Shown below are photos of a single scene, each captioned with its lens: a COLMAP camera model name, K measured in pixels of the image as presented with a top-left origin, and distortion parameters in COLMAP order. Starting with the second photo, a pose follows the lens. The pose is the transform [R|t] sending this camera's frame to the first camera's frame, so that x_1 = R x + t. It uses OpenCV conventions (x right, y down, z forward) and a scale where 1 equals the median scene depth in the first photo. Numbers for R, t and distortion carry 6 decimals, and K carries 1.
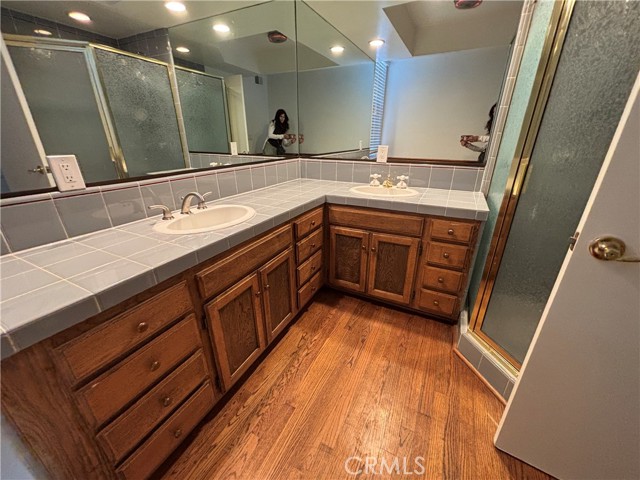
lens RADIAL K [[256.7, 0, 318.2], [0, 256.7, 241.1], [0, 0, 1]] dist [0.005755, -0.001283]
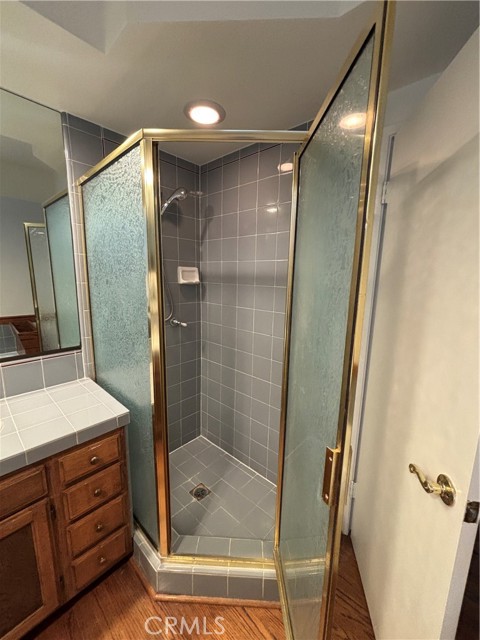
lens RADIAL K [[256.7, 0, 241.1], [0, 256.7, 320.3], [0, 0, 1]] dist [0.005755, -0.001283]
pose [[0.260378, -0.162576, 0.951721, 0.013462], [0.343232, 0.936919, 0.066144, -0.271834], [-0.902438, 0.309439, 0.299755, 0.281700]]
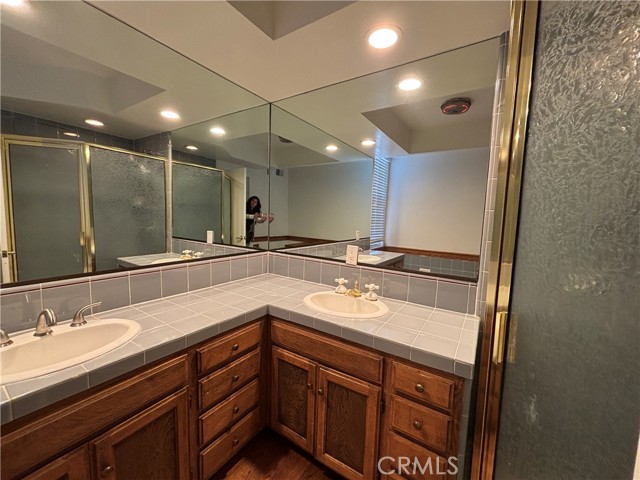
lens RADIAL K [[256.7, 0, 318.2], [0, 256.7, 242.6], [0, 0, 1]] dist [0.005755, -0.001283]
pose [[0.993437, 0.043378, -0.105833, 0.281700], [-0.071530, 0.957644, -0.278930, -0.169656], [0.089251, 0.284669, 0.954462, 0.224398]]
